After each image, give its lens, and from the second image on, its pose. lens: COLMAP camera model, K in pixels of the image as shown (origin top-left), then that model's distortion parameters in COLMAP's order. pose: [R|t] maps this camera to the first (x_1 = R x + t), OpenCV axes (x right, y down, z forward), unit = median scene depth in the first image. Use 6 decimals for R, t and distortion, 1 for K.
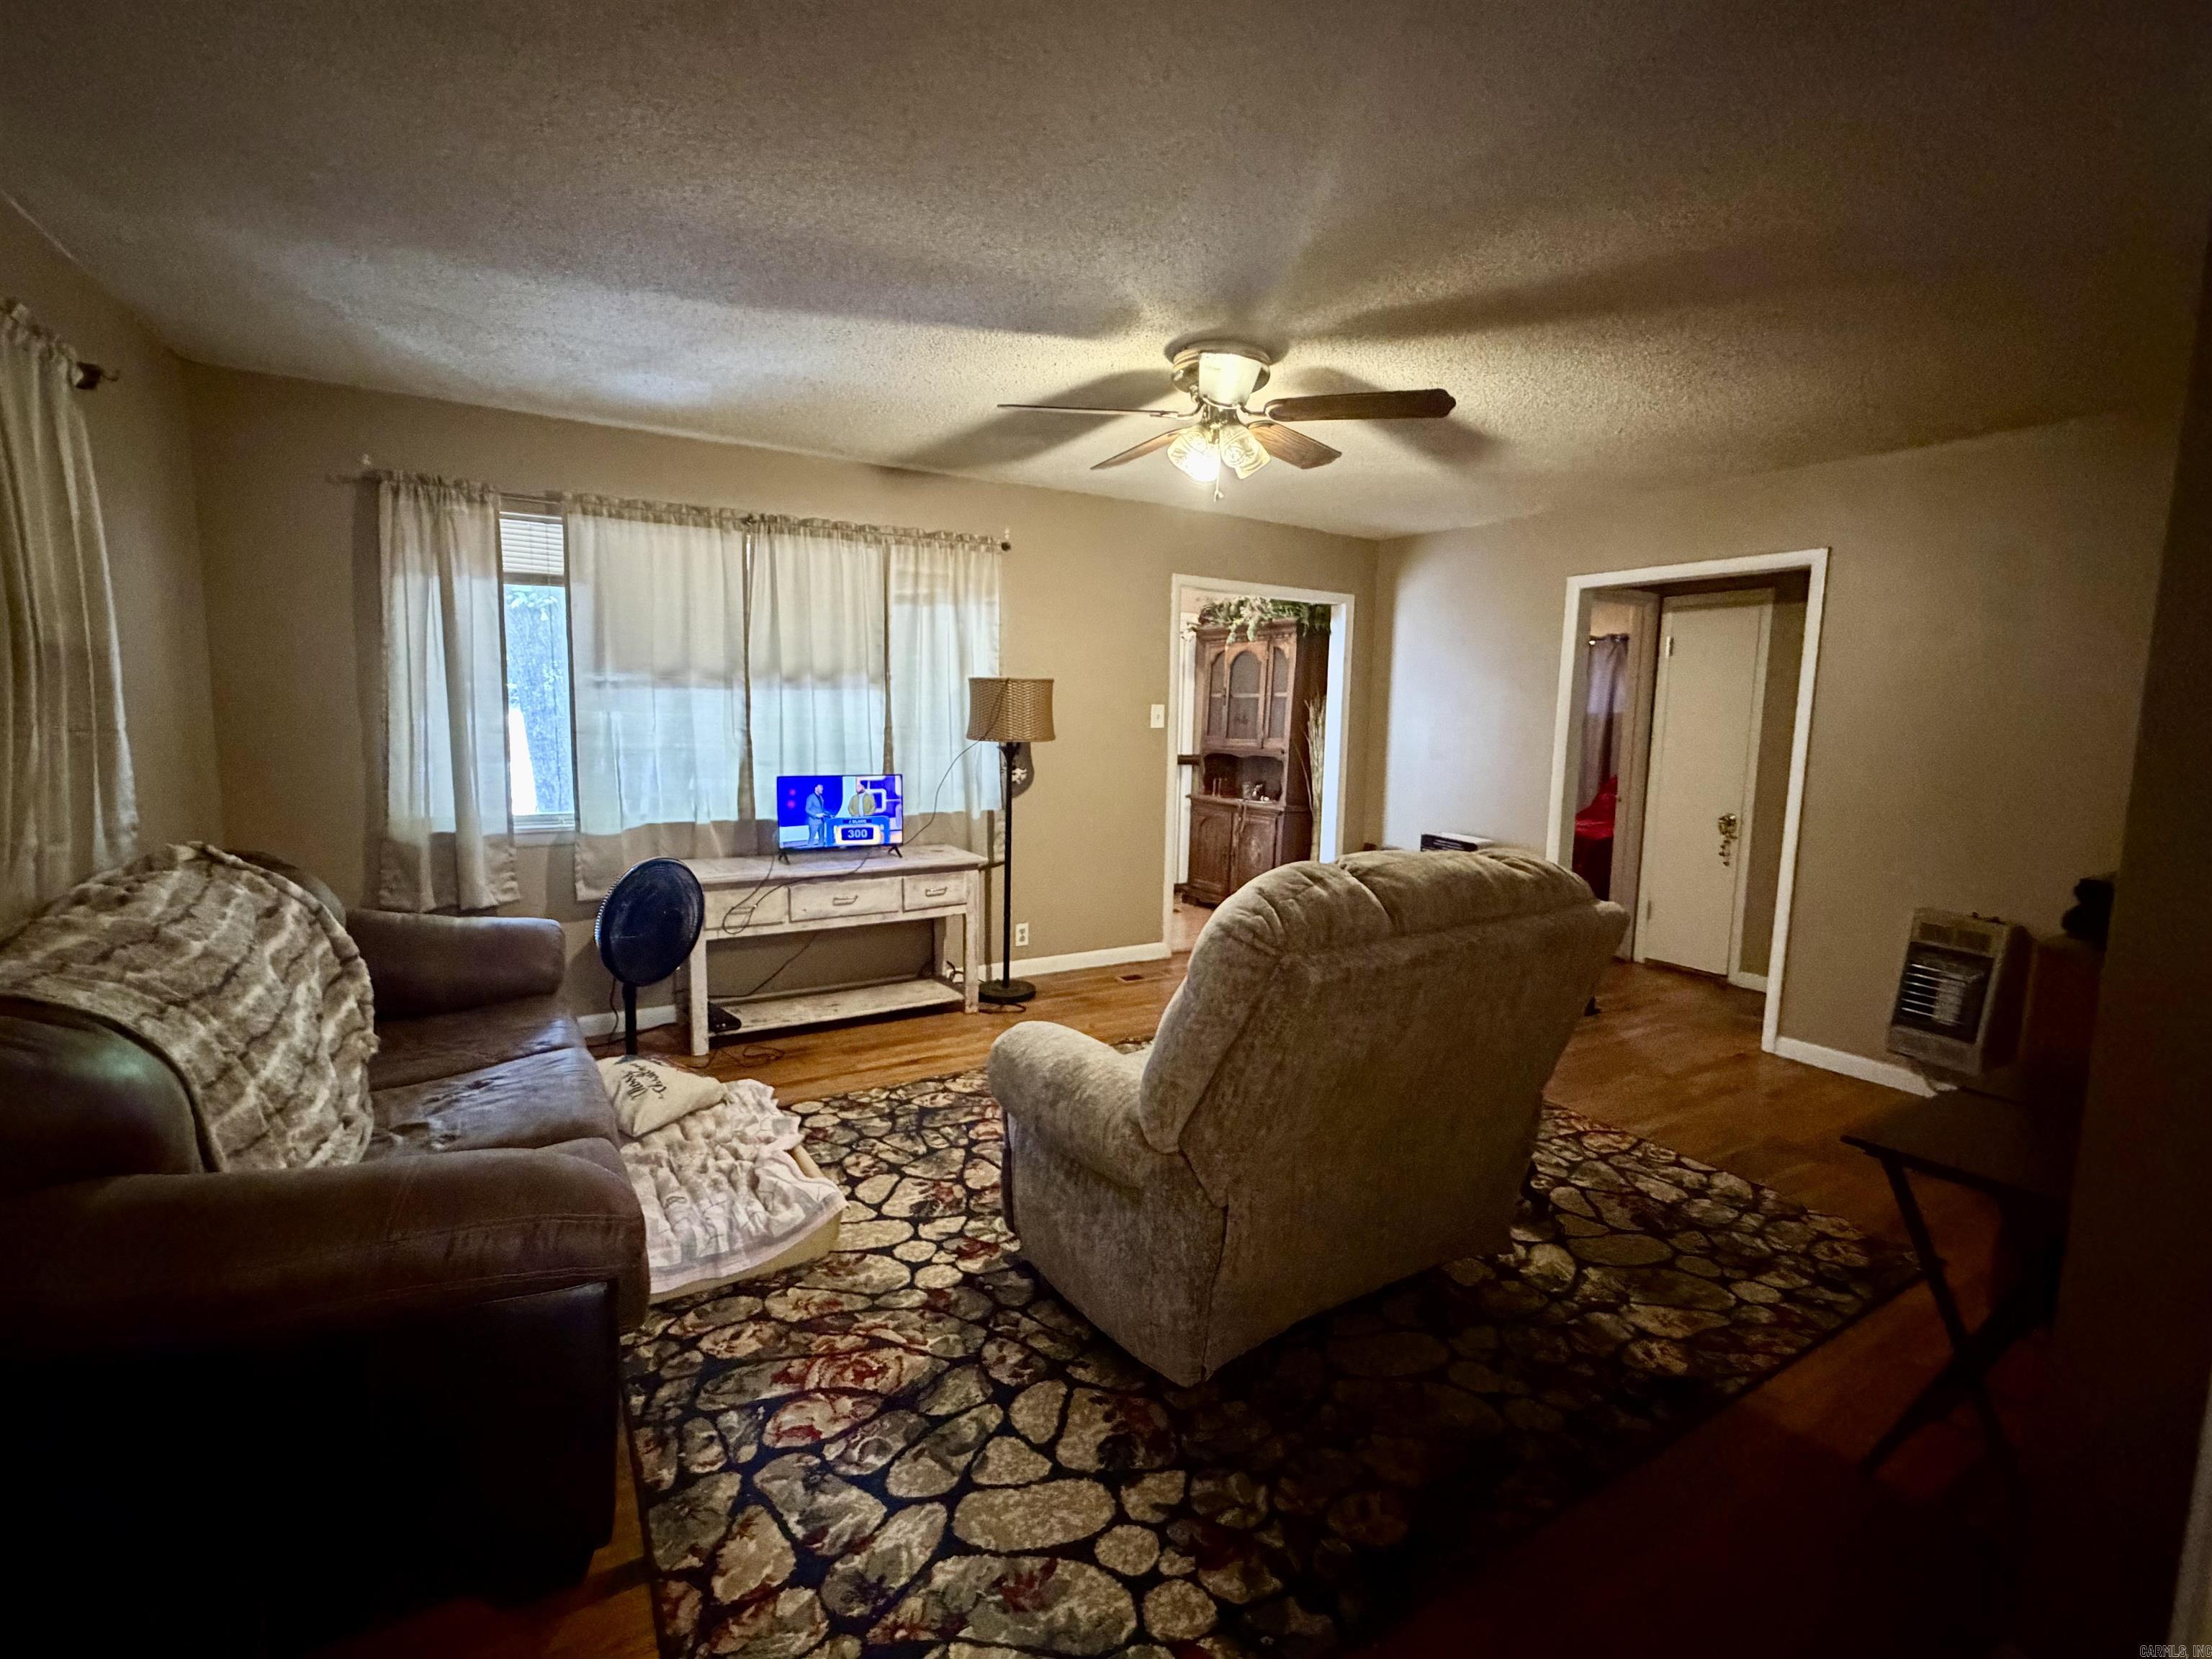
lens RADIAL K [[989.2, 0, 1104.2], [0, 989.2, 830.3], [0, 0, 1]] dist [-0.000645, -0.000383]
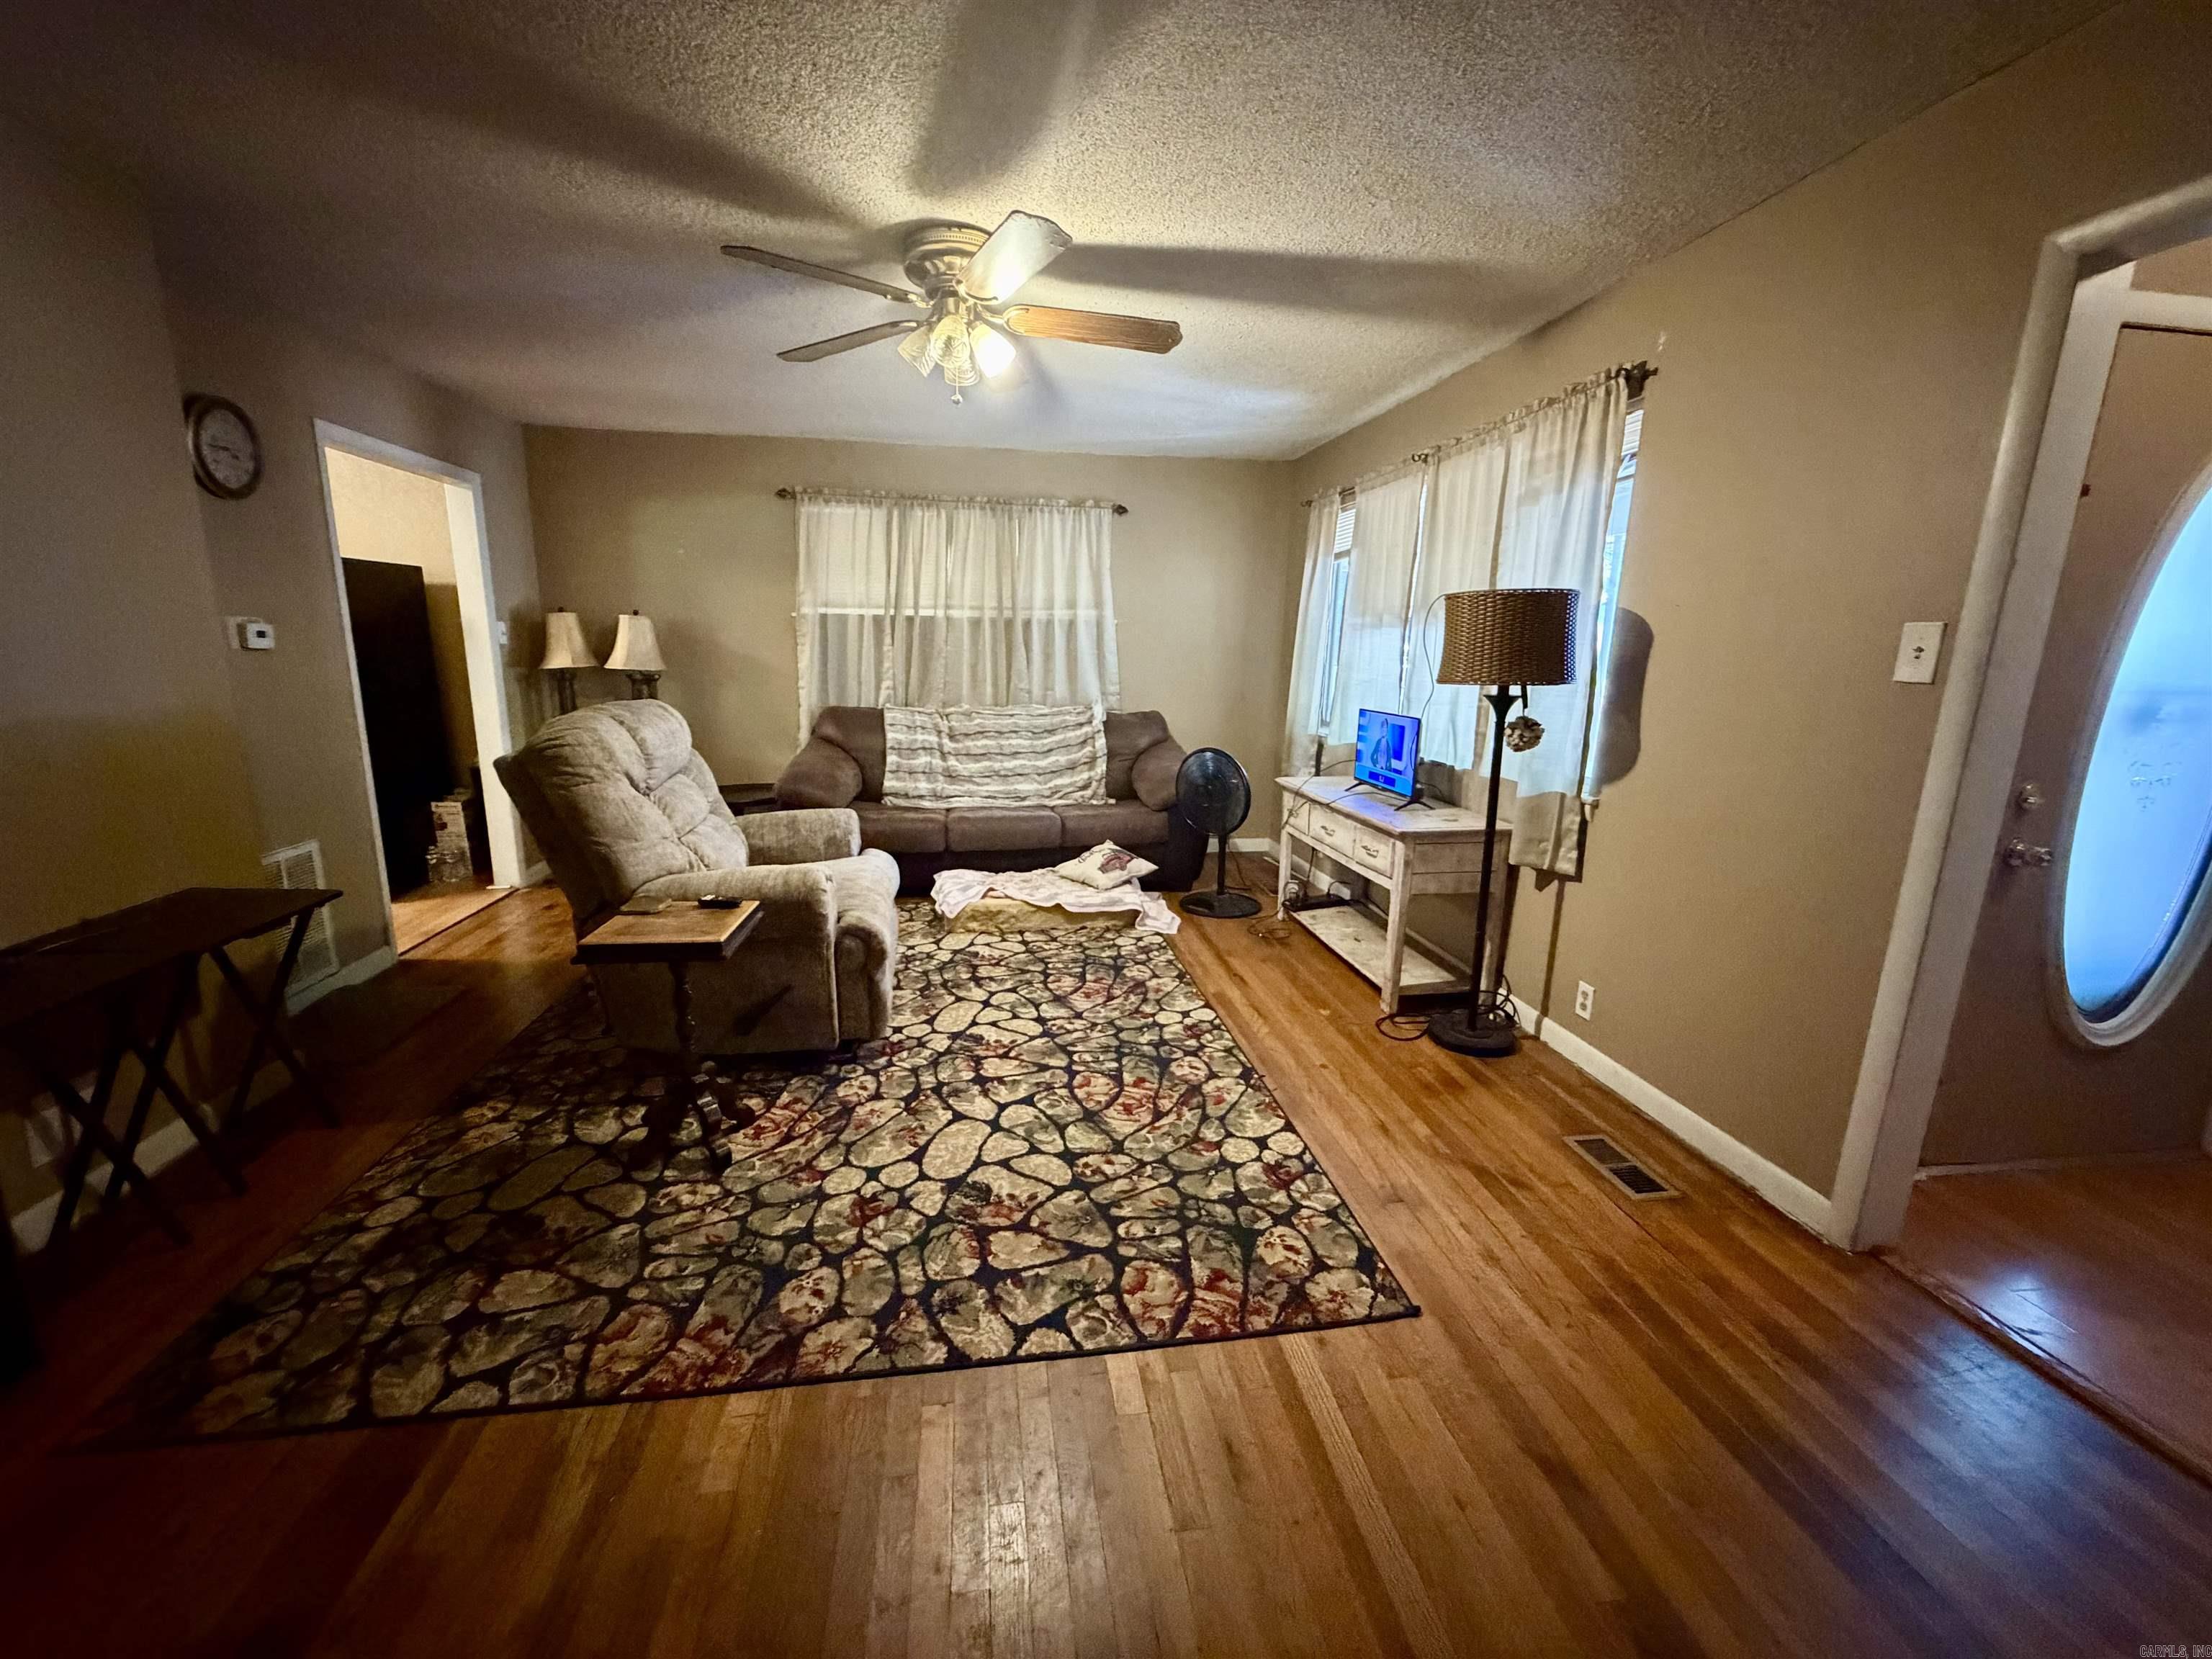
lens RADIAL K [[879.9, 0, 1096.3], [0, 879.9, 831.7], [0, 0, 1]] dist [-0.000220, 0.000168]
pose [[-0.387630, 0.166263, -0.906697, 0.780467], [-0.135861, 0.962554, 0.234588, -0.129956], [0.911748, 0.214118, -0.350526, 1.297850]]
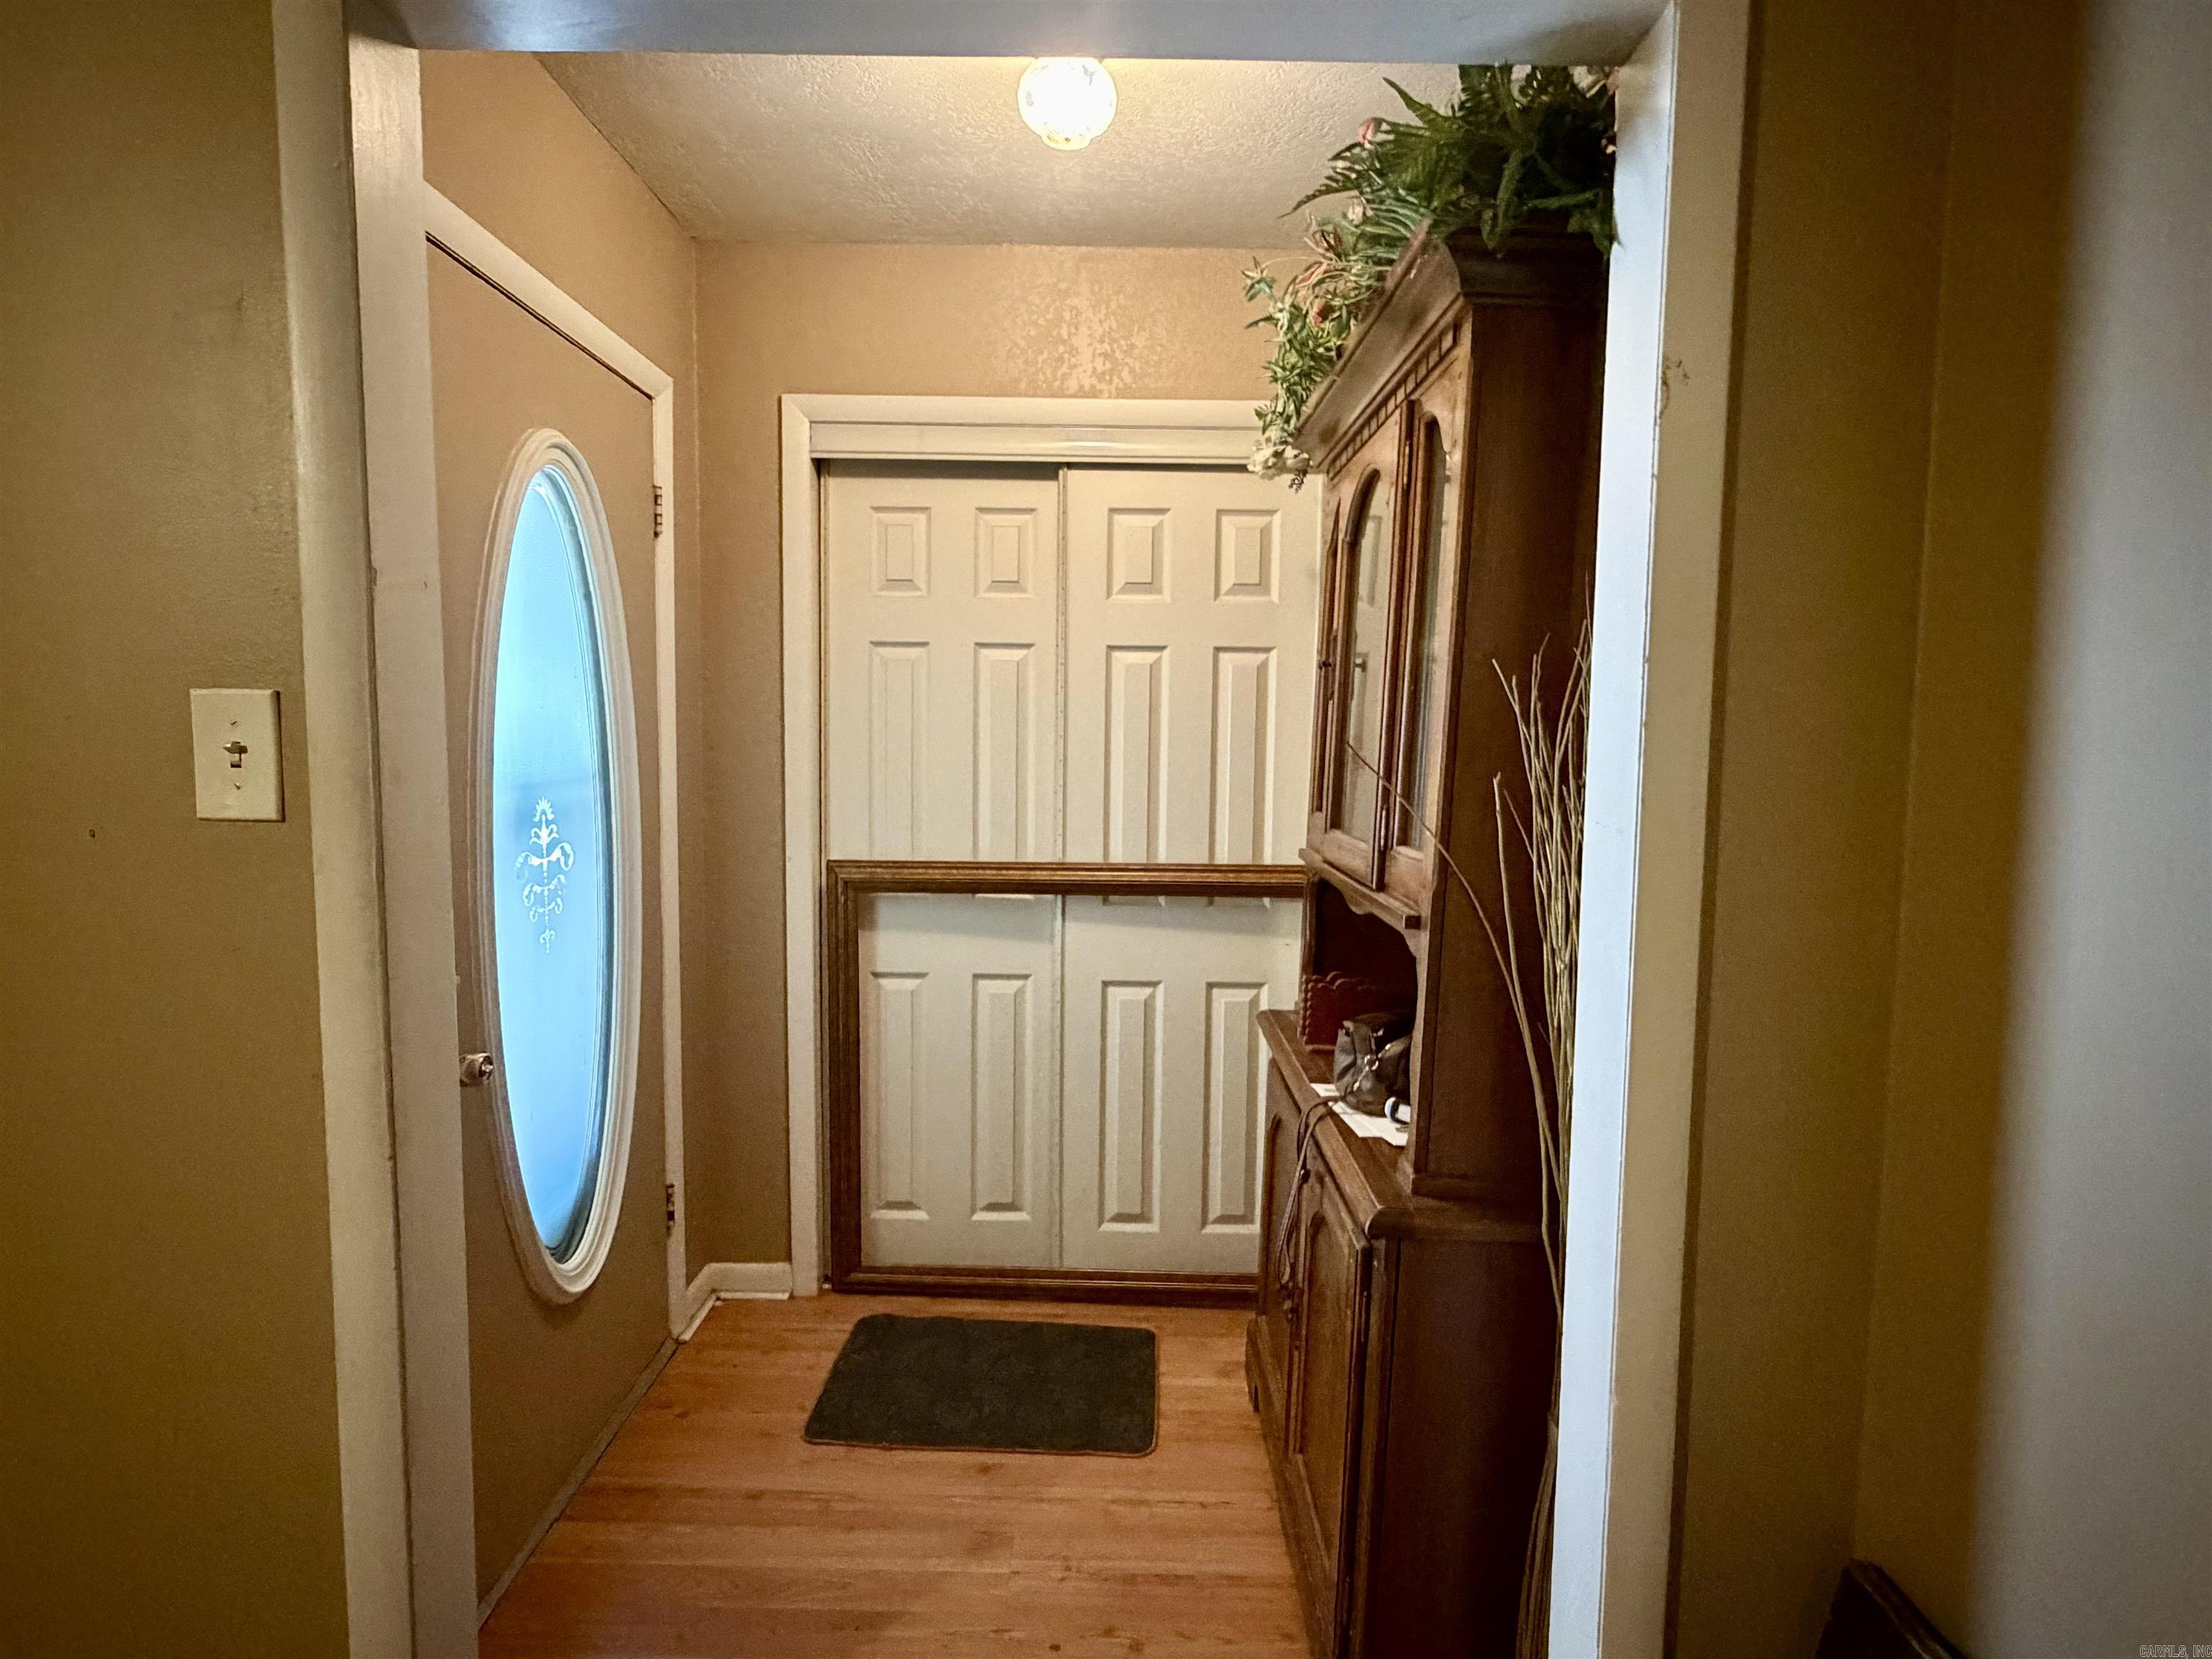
lens RADIAL K [[1195.4, 0, 1092.5], [0, 1195.4, 826.8], [0, 0, 1]] dist [0.002499, -0.000751]
pose [[0.853186, 0.035322, -0.520410, 0.456425], [-0.054548, 0.998276, -0.021671, -0.162963], [0.518748, 0.046877, 0.853641, 1.384866]]
